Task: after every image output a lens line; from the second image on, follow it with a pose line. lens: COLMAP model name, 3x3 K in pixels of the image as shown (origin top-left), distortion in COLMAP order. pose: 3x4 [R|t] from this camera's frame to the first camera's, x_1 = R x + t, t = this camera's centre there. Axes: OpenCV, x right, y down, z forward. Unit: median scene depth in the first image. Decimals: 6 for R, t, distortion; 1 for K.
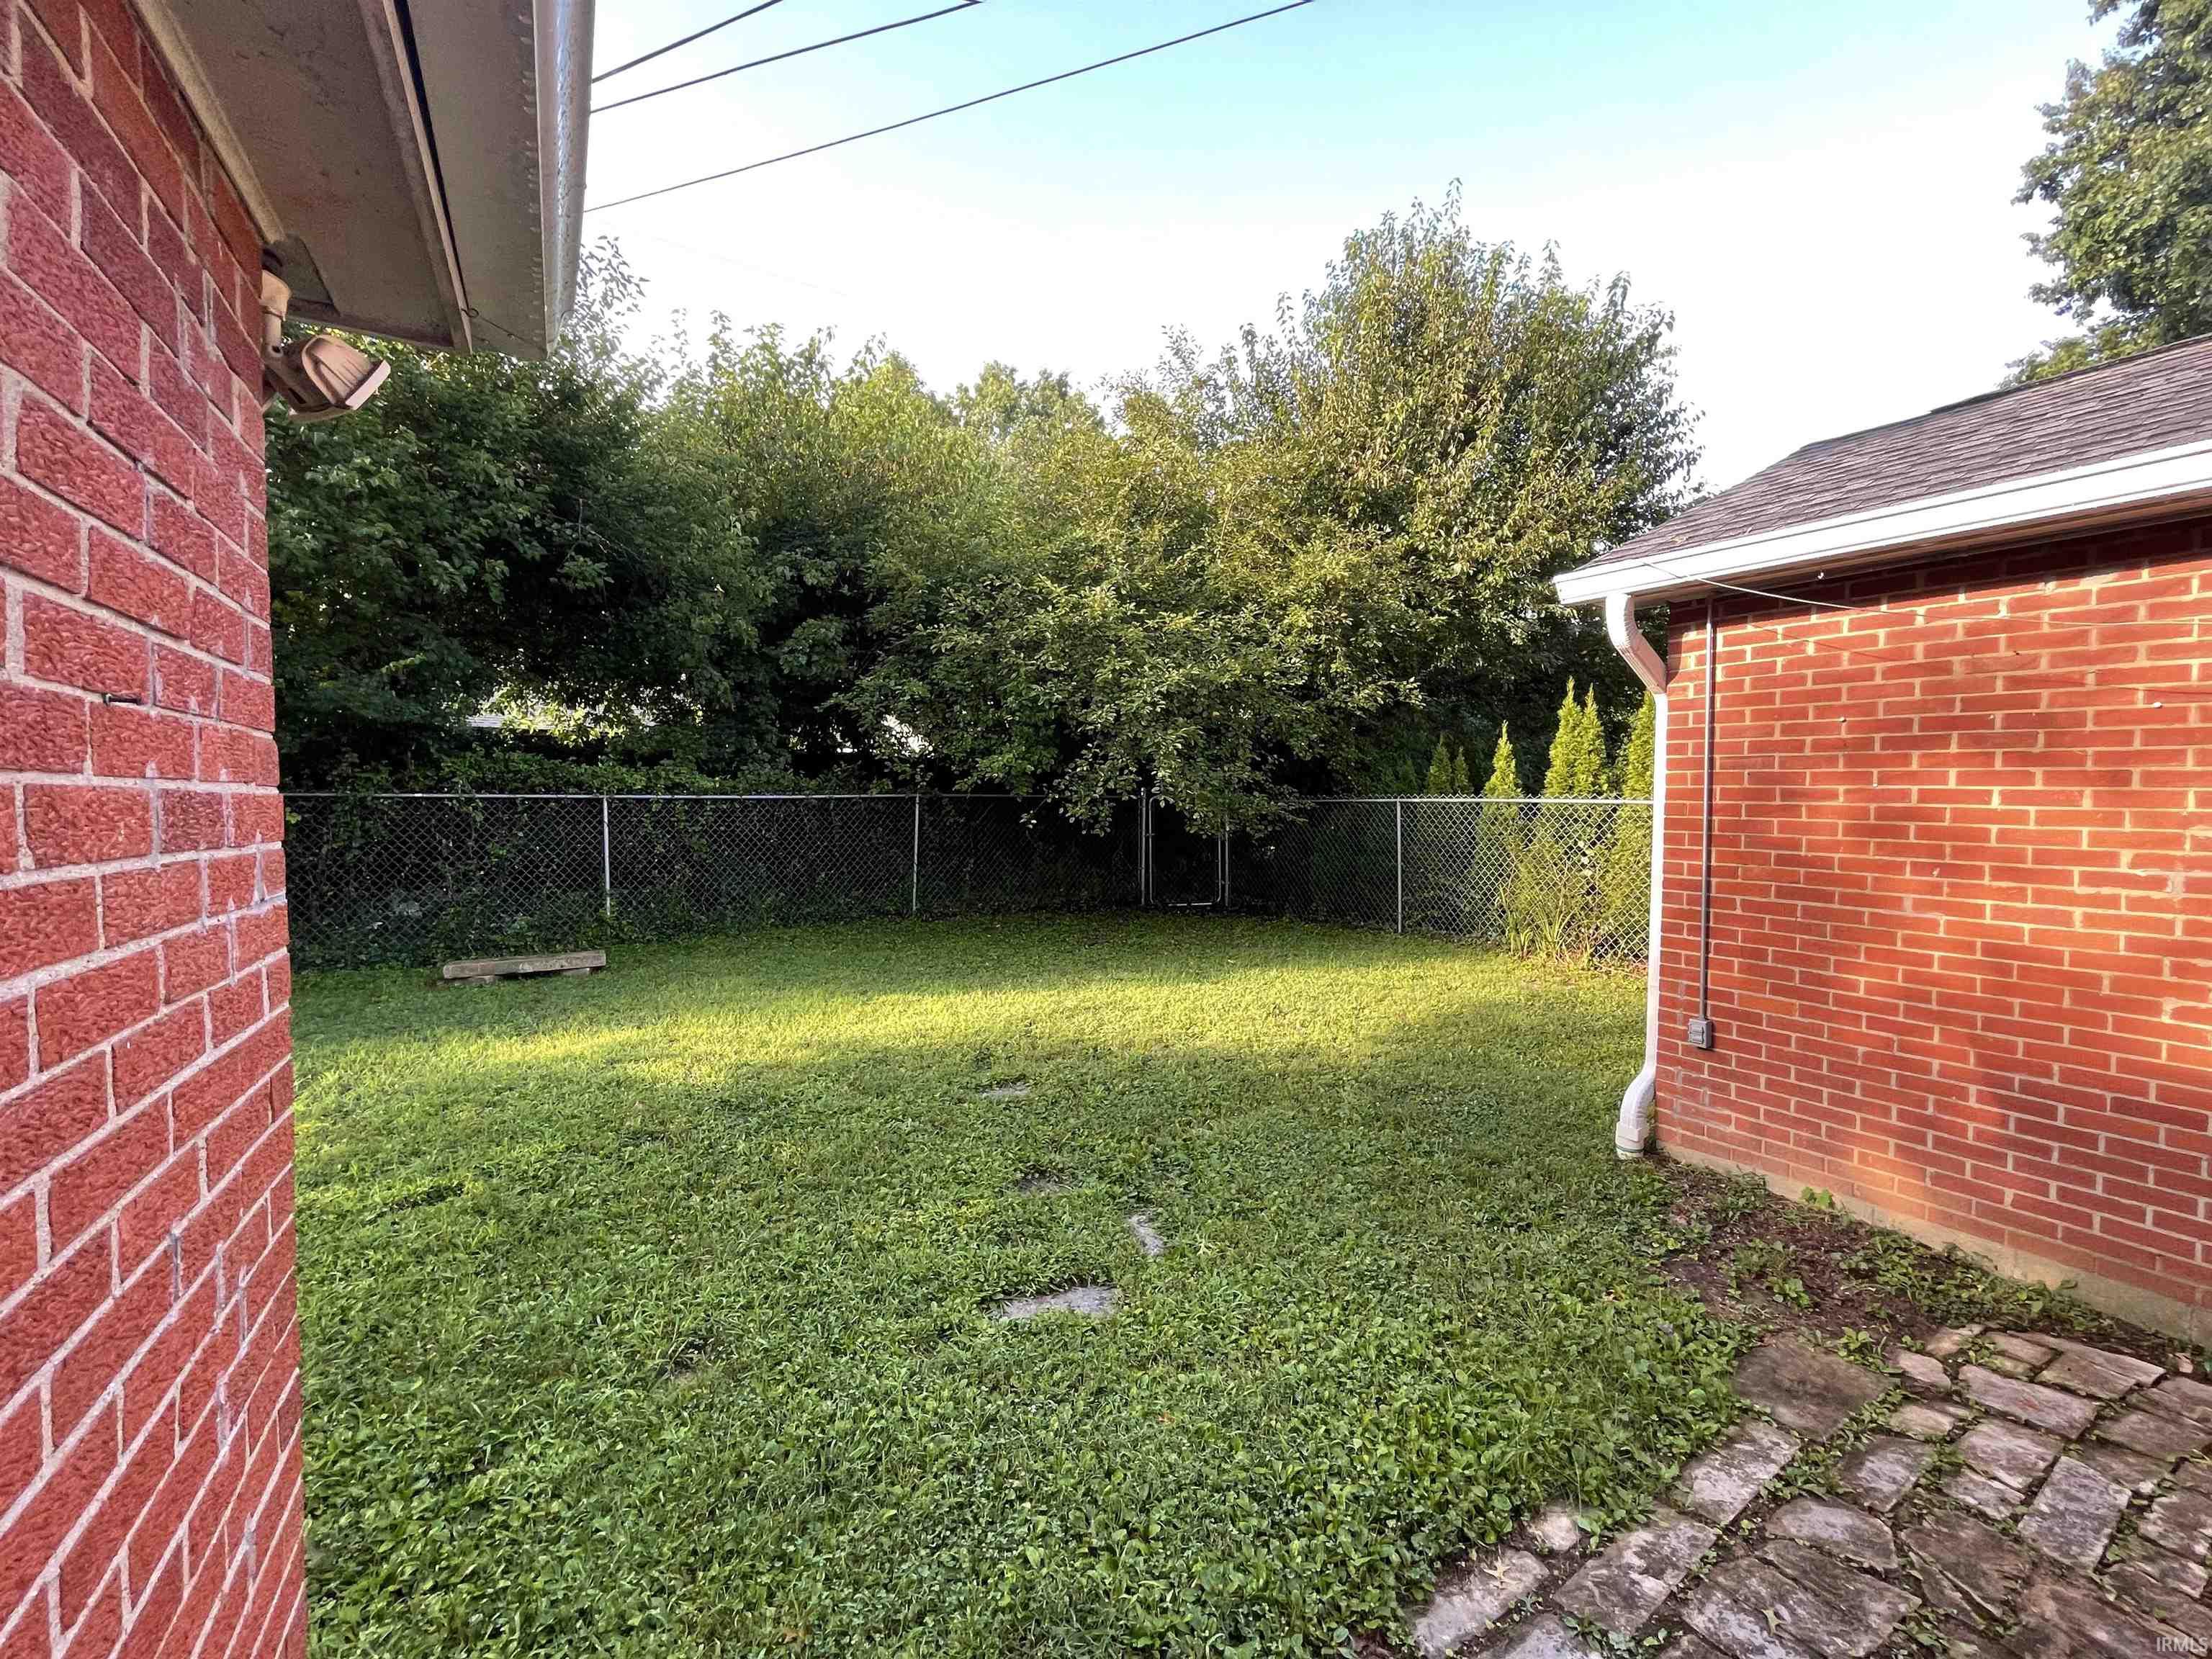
lens RADIAL K [[896.7, 0, 1106.0], [0, 896.7, 829.5], [0, 0, 1]] dist [0.001001, -0.004654]
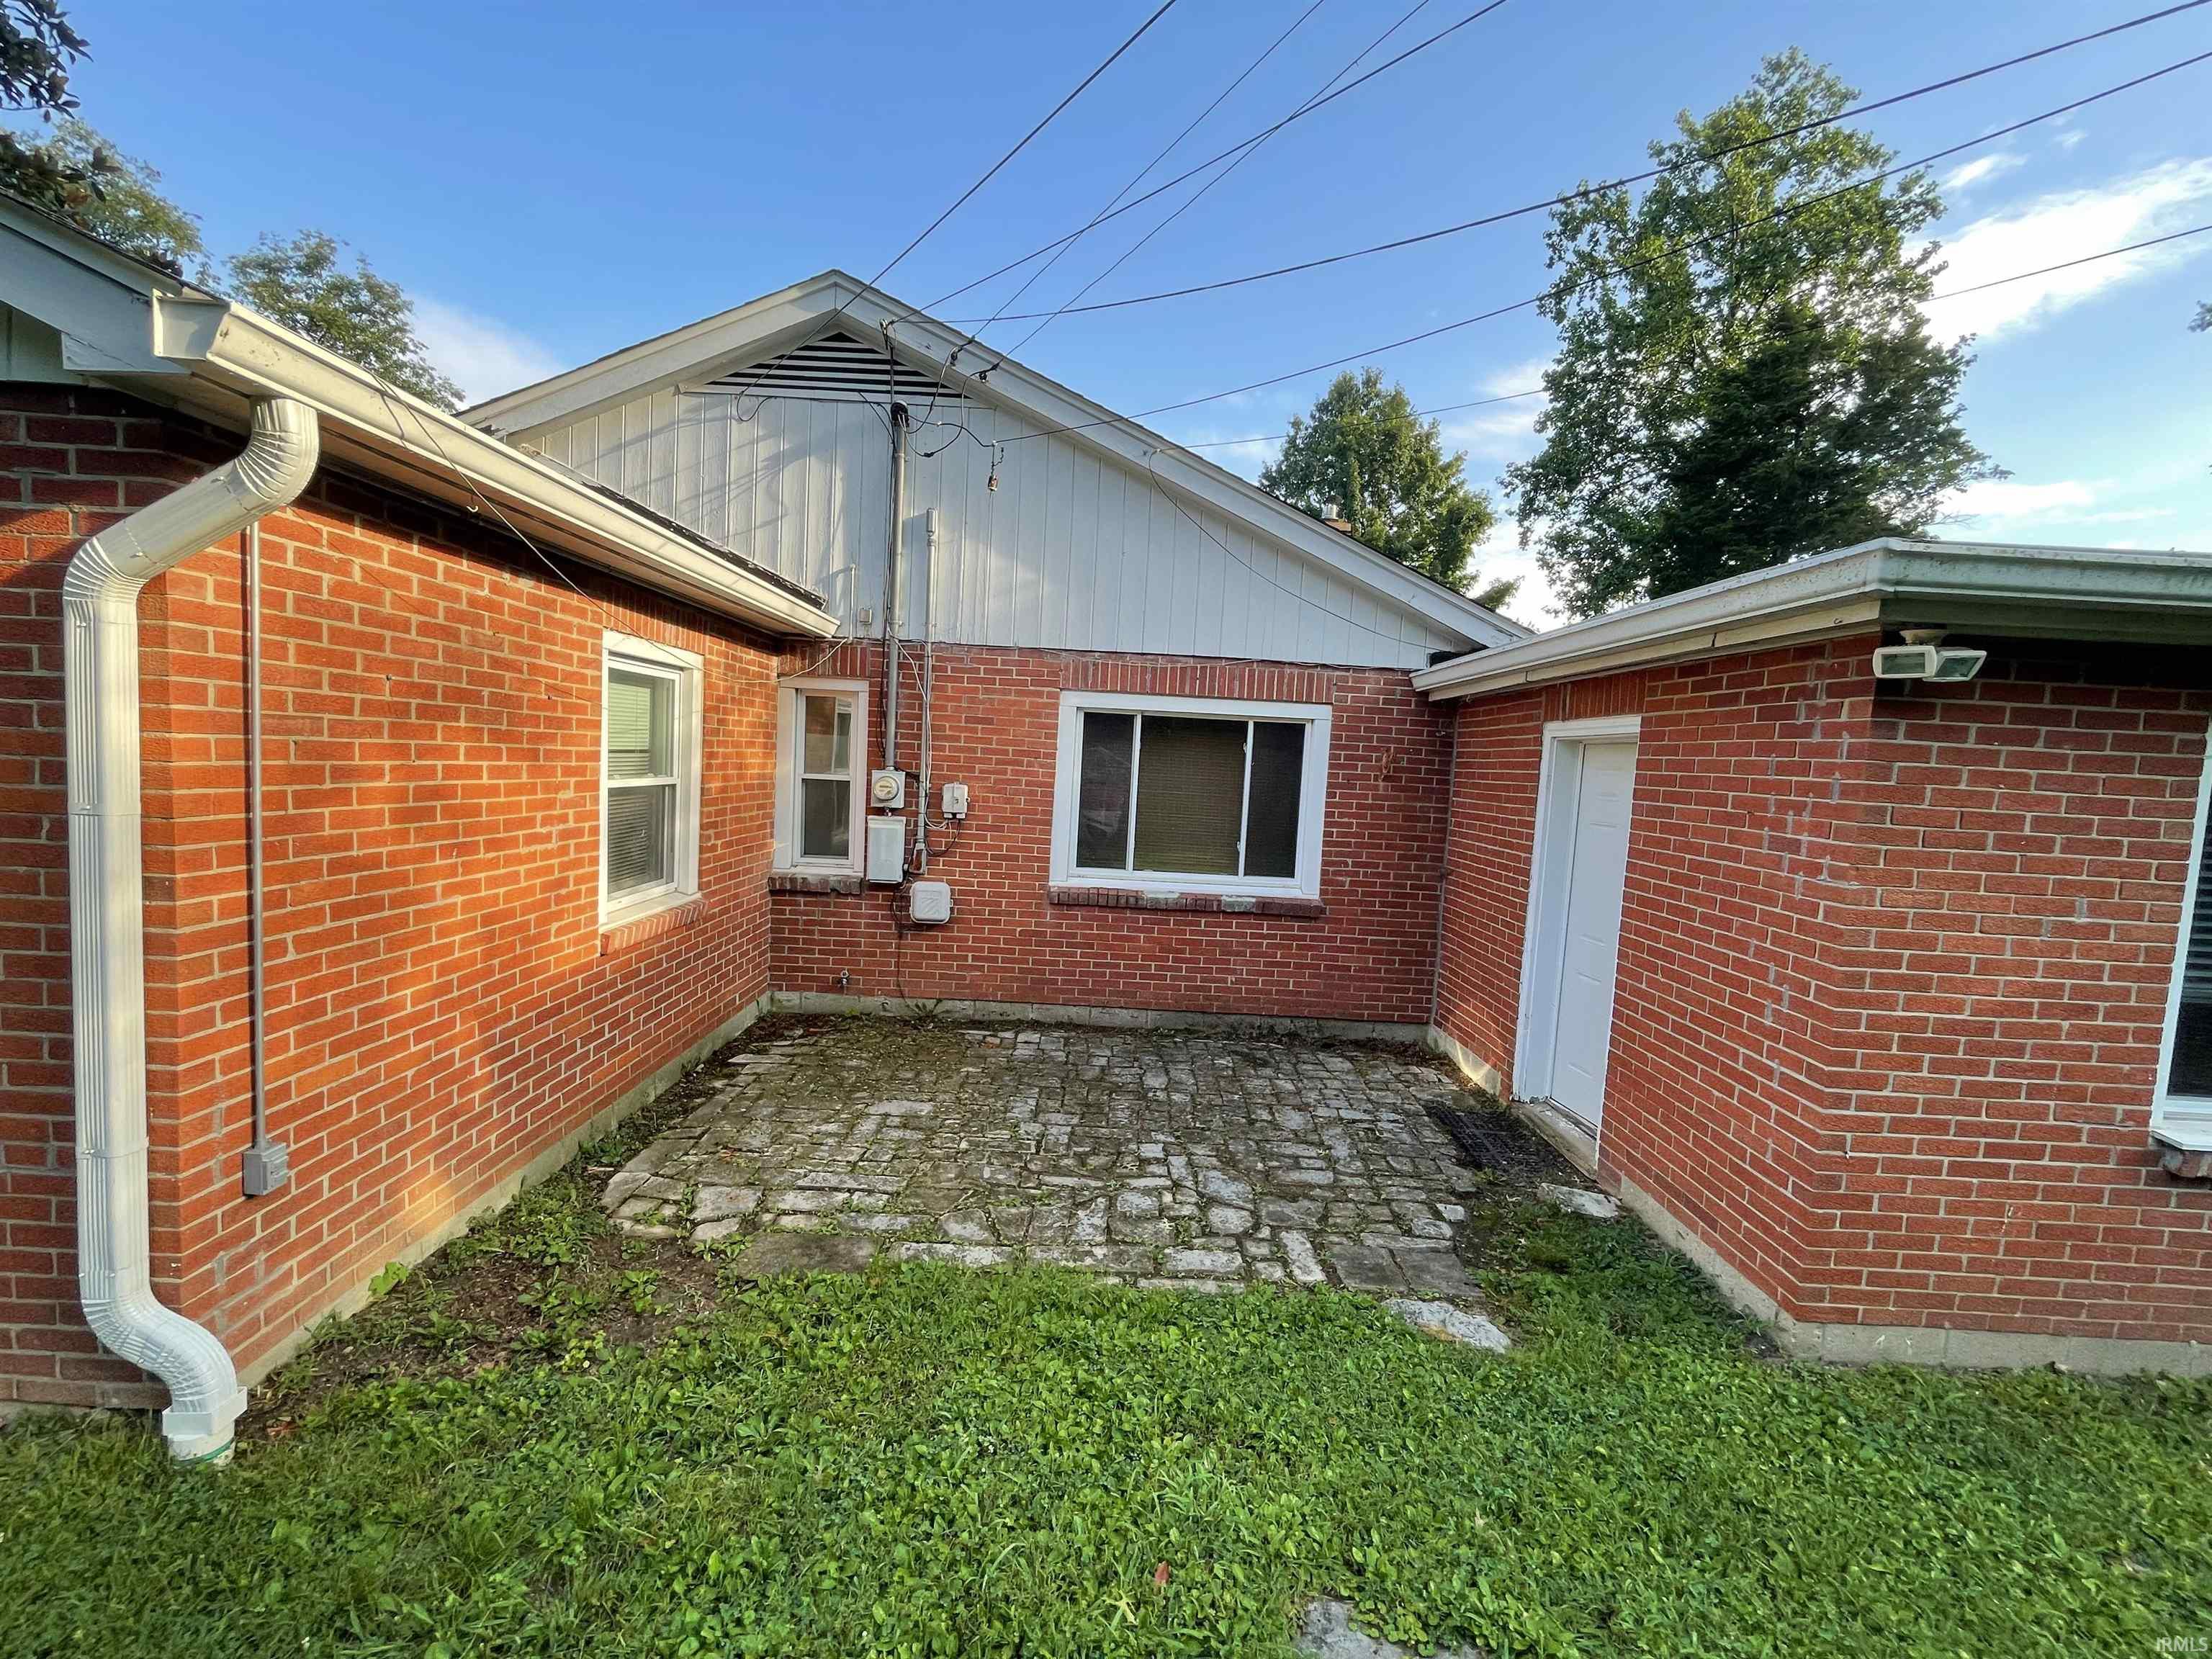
lens RADIAL K [[896.7, 0, 1106.0], [0, 896.7, 829.5], [0, 0, 1]] dist [0.001001, -0.004654]
pose [[-0.852865, -0.086478, 0.514920, -0.150798], [-0.029972, 0.992671, 0.117071, -0.116572], [-0.521270, 0.084412, -0.849207, 1.561522]]
